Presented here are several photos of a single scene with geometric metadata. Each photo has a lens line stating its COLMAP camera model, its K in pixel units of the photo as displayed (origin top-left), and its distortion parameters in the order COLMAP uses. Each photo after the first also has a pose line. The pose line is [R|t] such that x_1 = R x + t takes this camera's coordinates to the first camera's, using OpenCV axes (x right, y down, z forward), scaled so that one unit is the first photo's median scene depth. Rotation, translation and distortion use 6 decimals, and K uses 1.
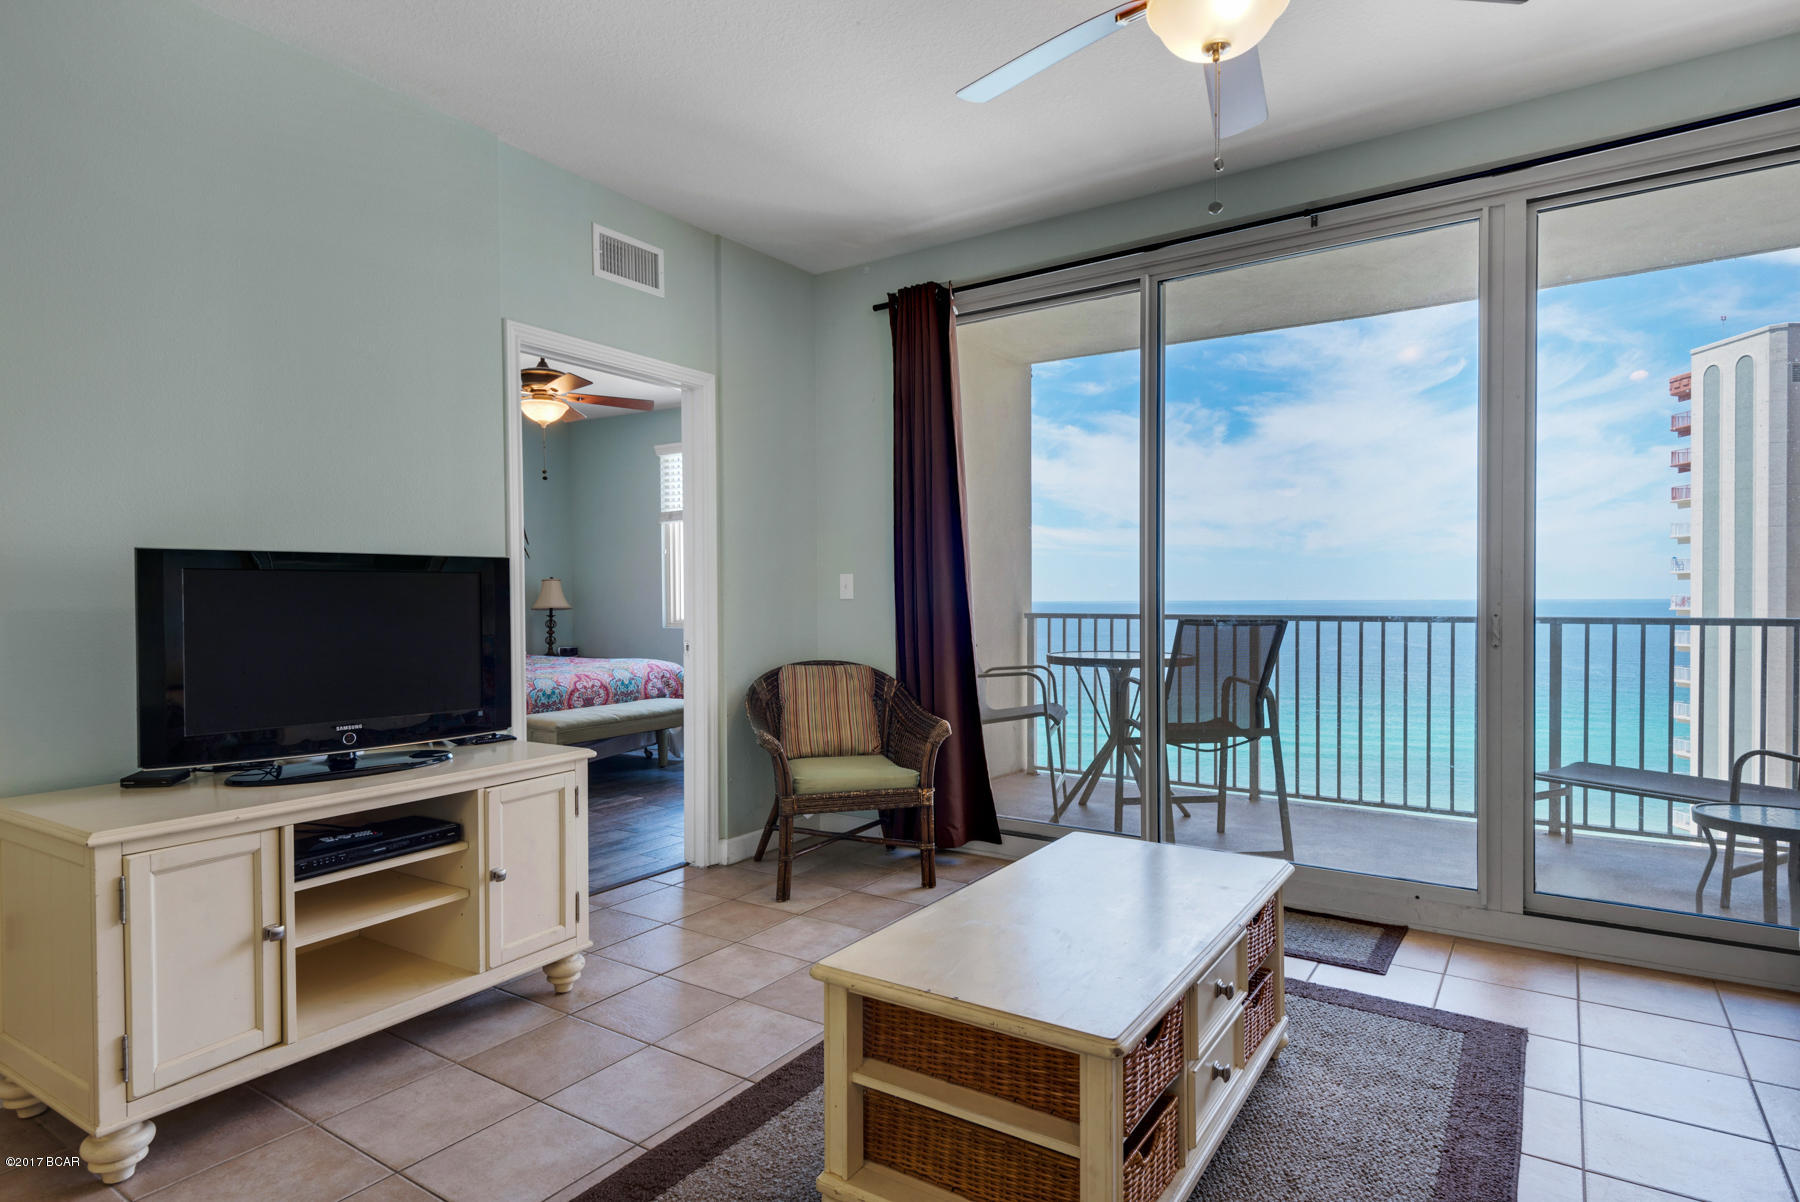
lens RADIAL K [[972.5, 0, 900.9], [0, 972.5, 607.8], [0, 0, 1]] dist [0.046537, -0.026426]
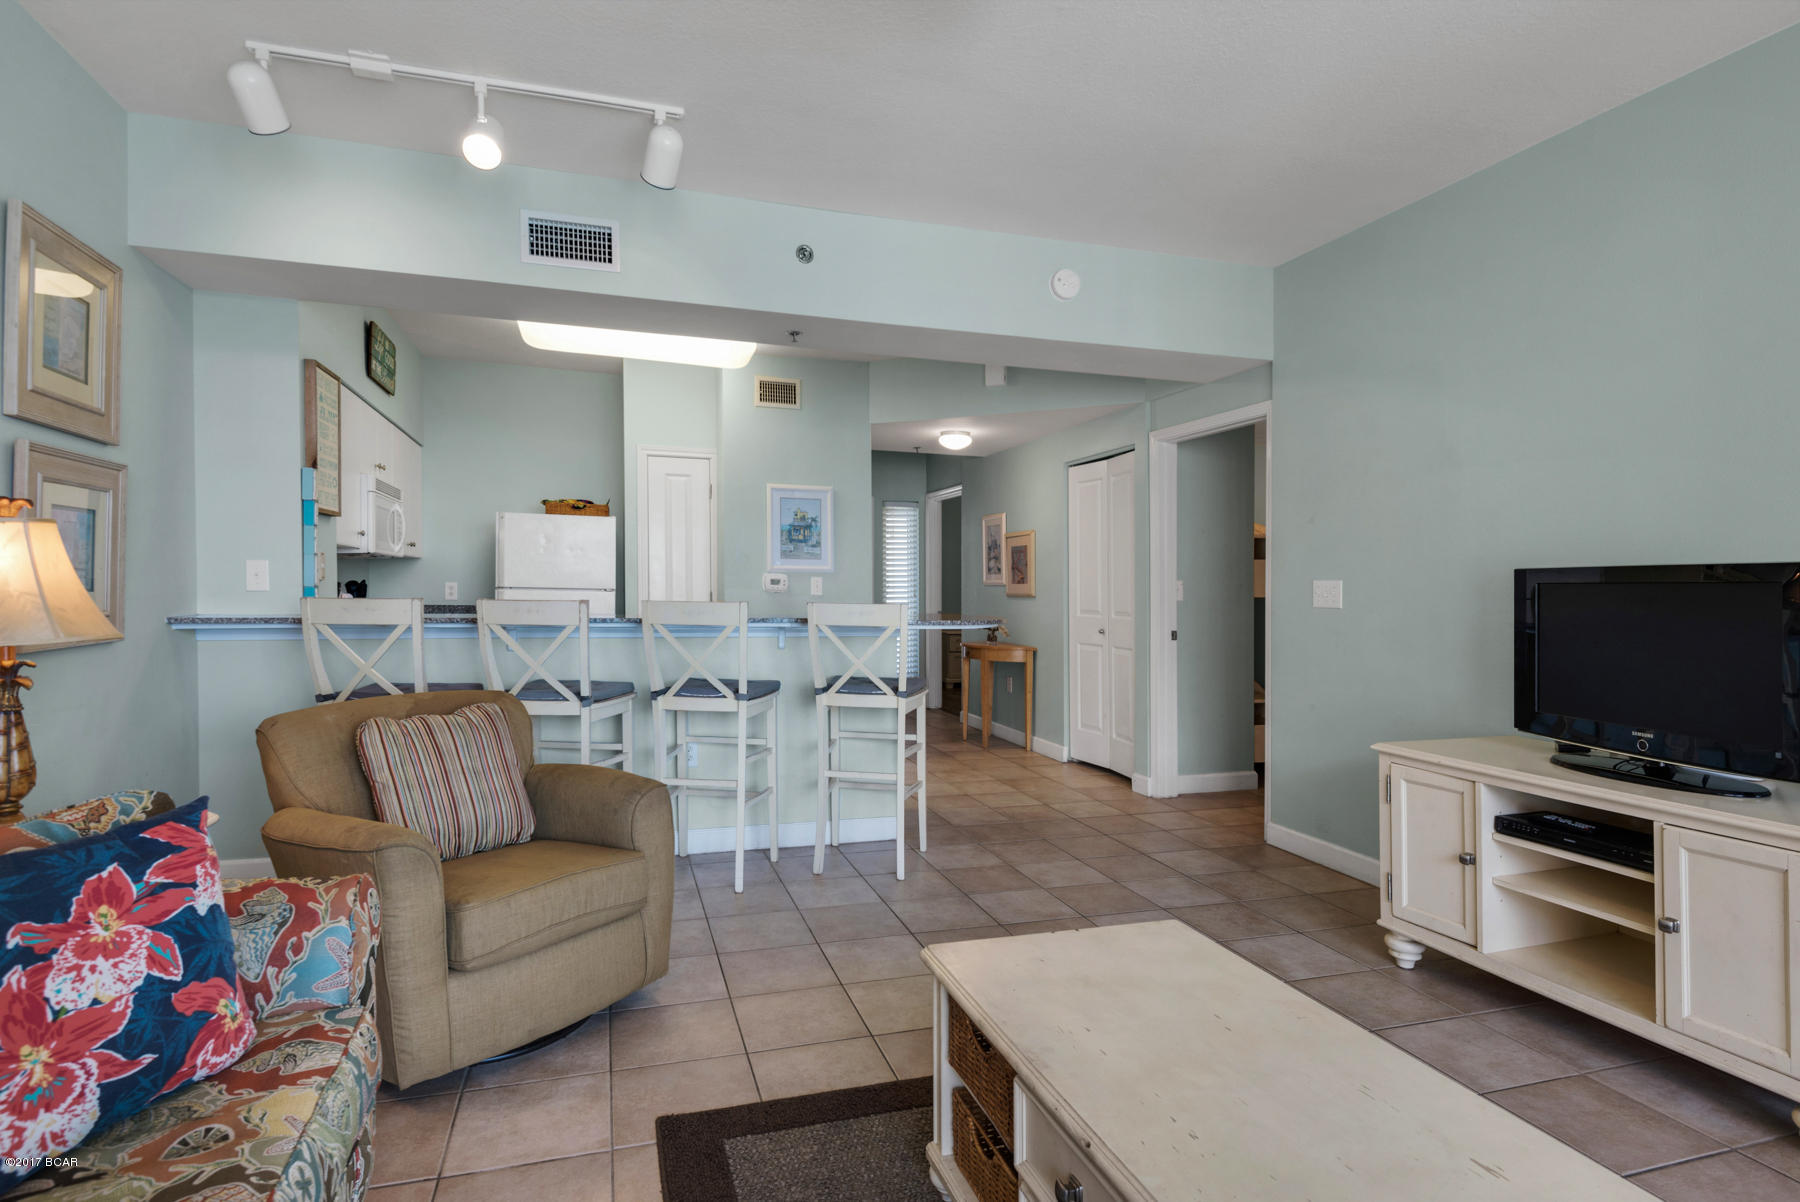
lens RADIAL K [[942.8, 0, 905.9], [0, 942.8, 566.5], [0, 0, 1]] dist [-0.001040, -0.001098]
pose [[-0.611835, -0.020875, -0.790710, 0.430833], [-0.017183, 0.999767, -0.013098, -0.016307], [0.790799, 0.005573, -0.612051, 0.614811]]
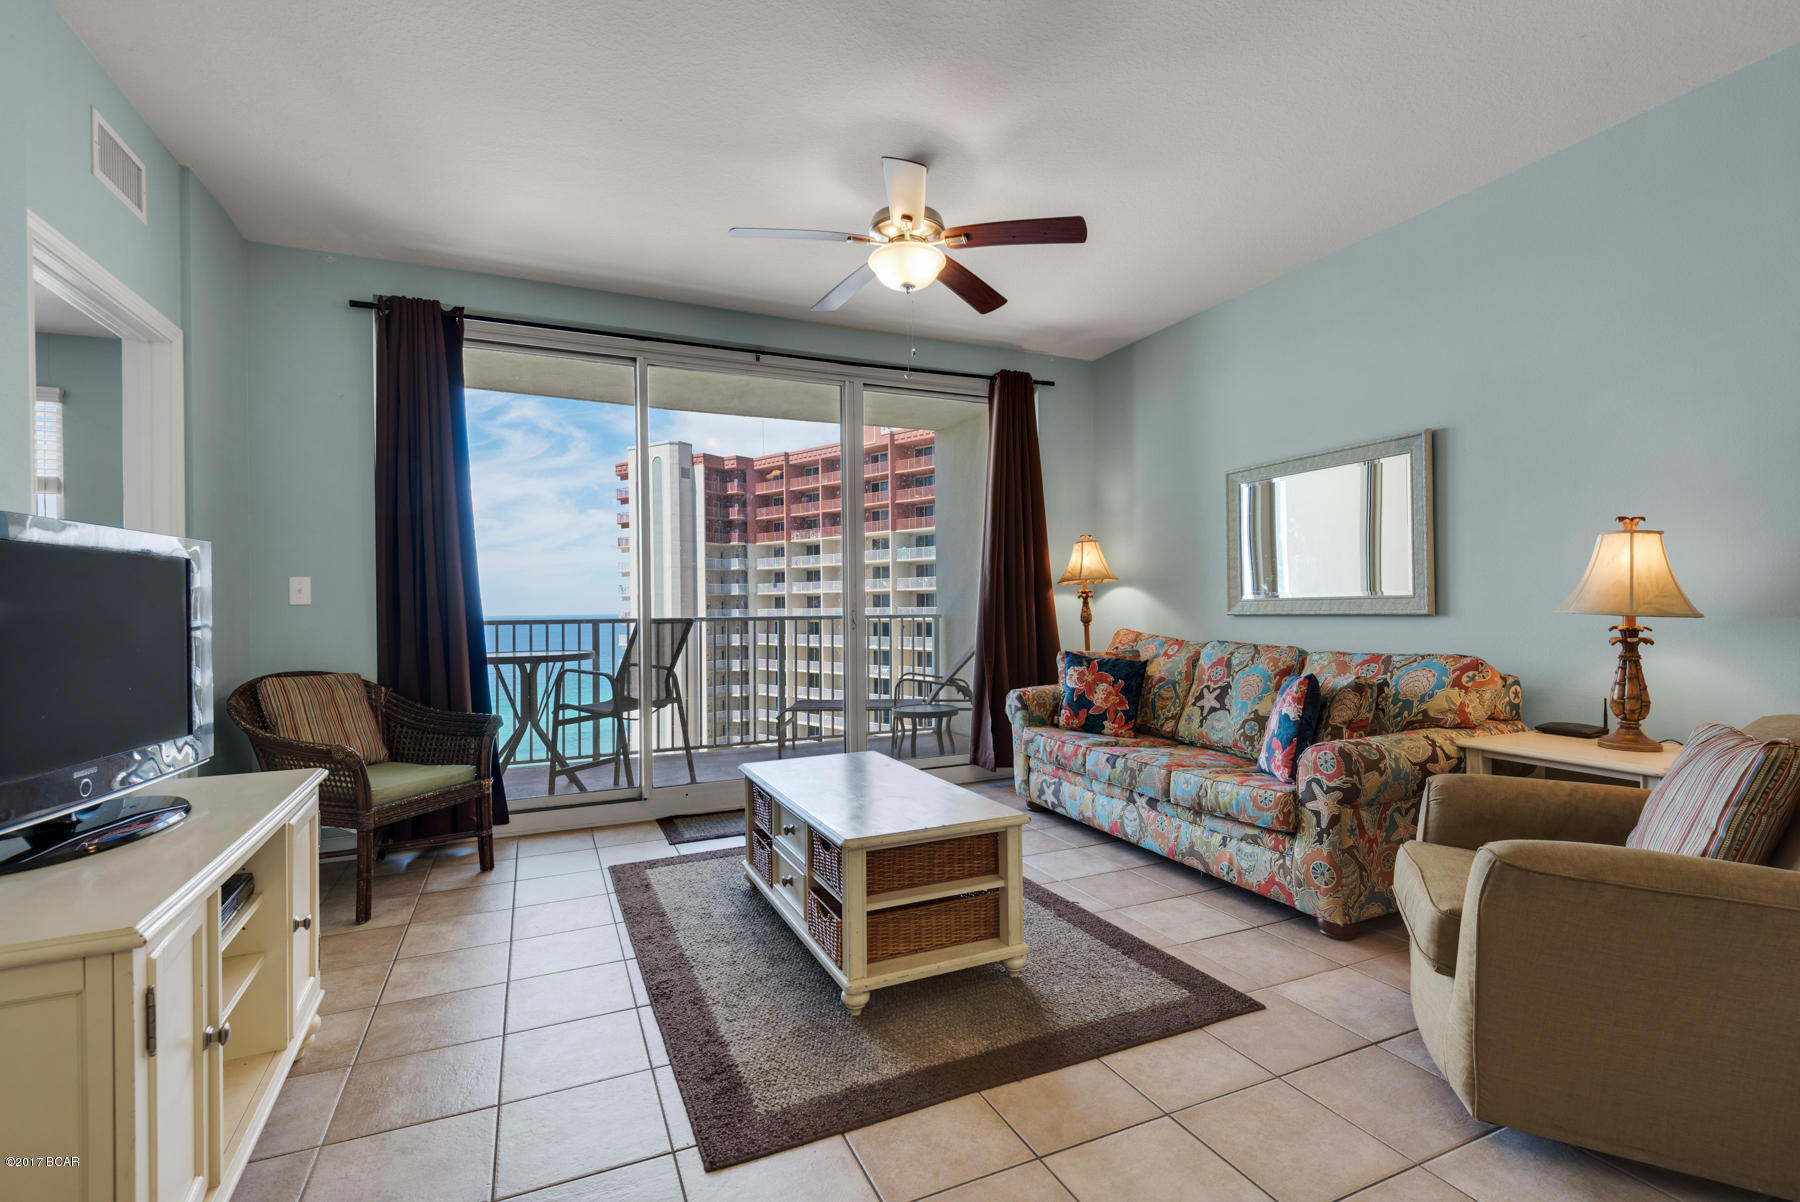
lens RADIAL K [[808.6, 0, 896.7], [0, 808.6, 605.5], [0, 0, 1]] dist [0.051741, -0.026530]
pose [[0.532677, -0.000302, 0.846319, -0.456978], [0.019000, 0.999752, -0.011602, 0.012796], [-0.846105, 0.022261, 0.532551, 0.120394]]
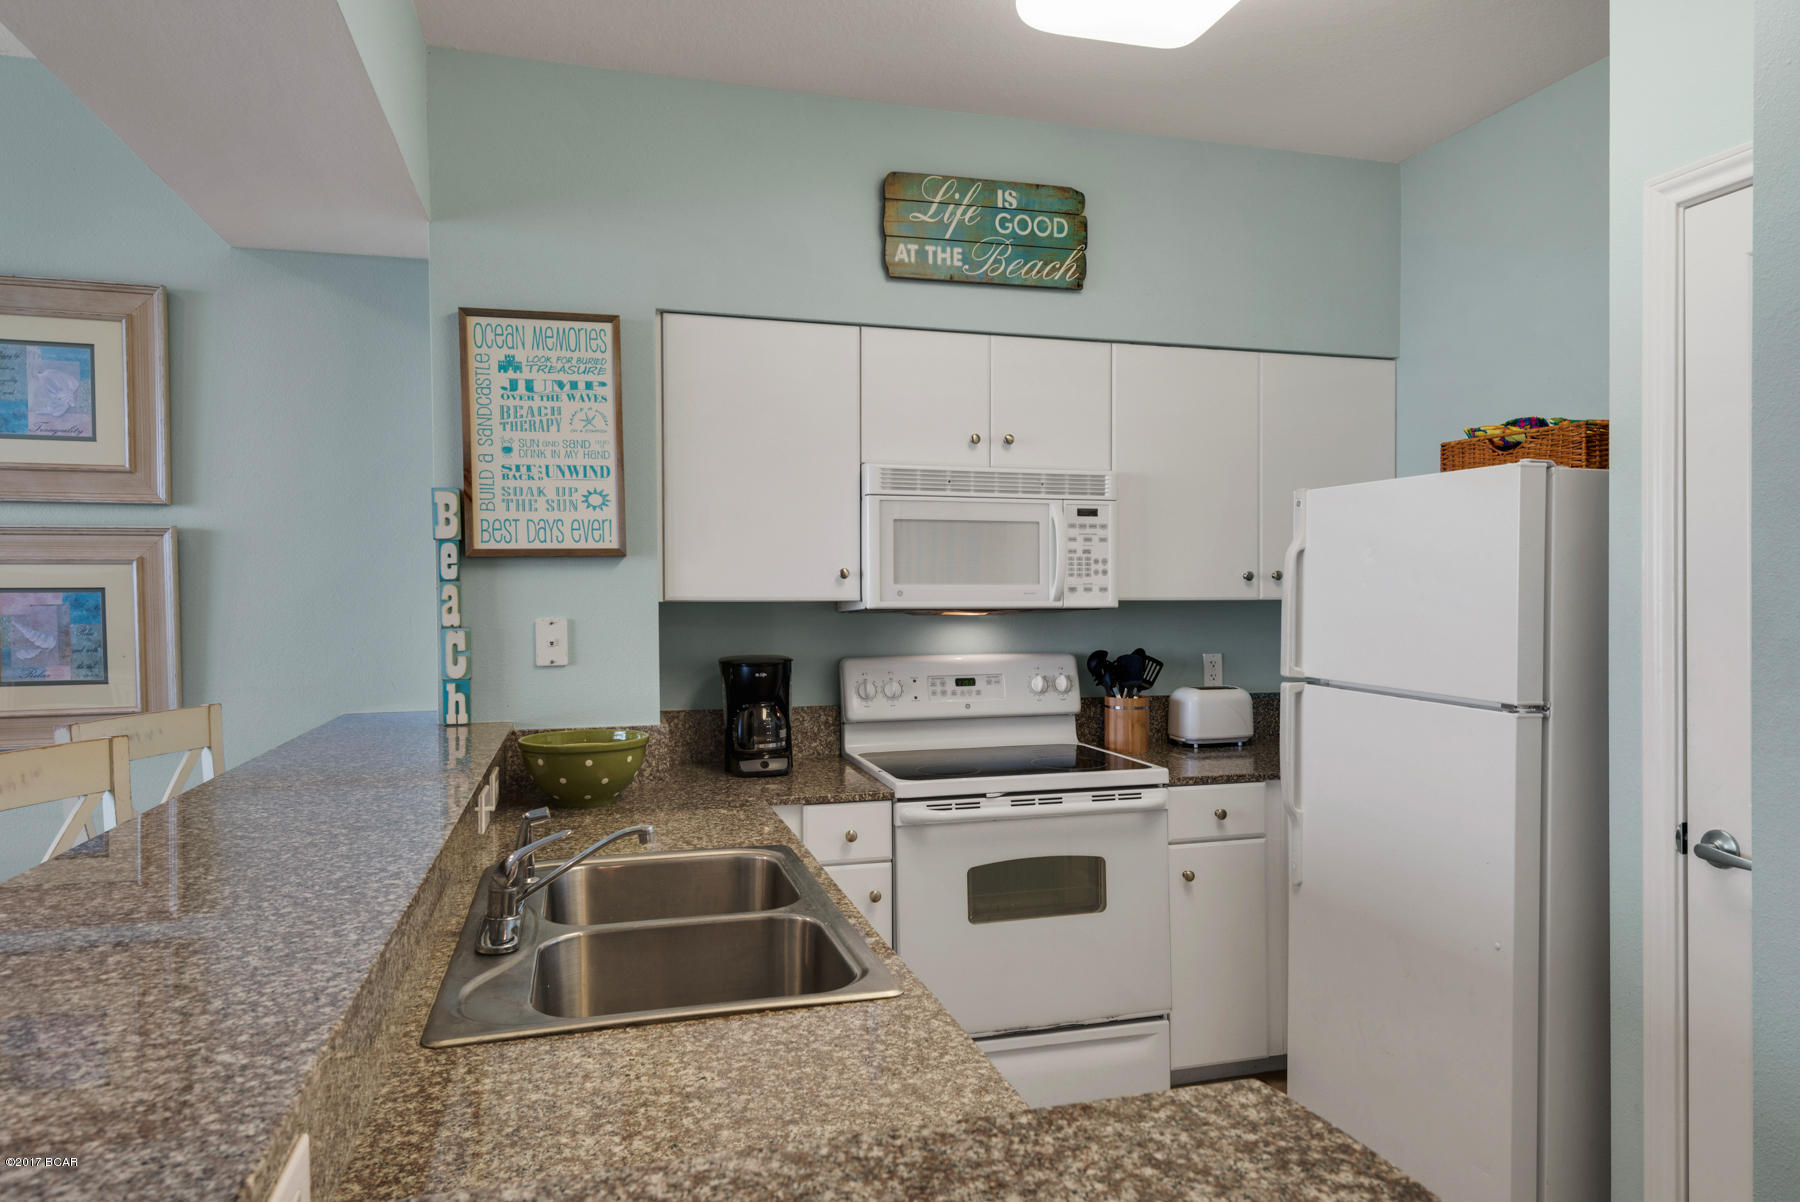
lens RADIAL K [[1107.4, 0, 891.9], [0, 1107.4, 600.7], [0, 0, 1]] dist [0.038413, -0.028488]
pose [[-0.757710, 0.001291, 0.652590, -0.539272], [0.013930, 0.999802, 0.014196, -0.050243], [-0.652442, 0.019847, -0.757579, -0.048786]]
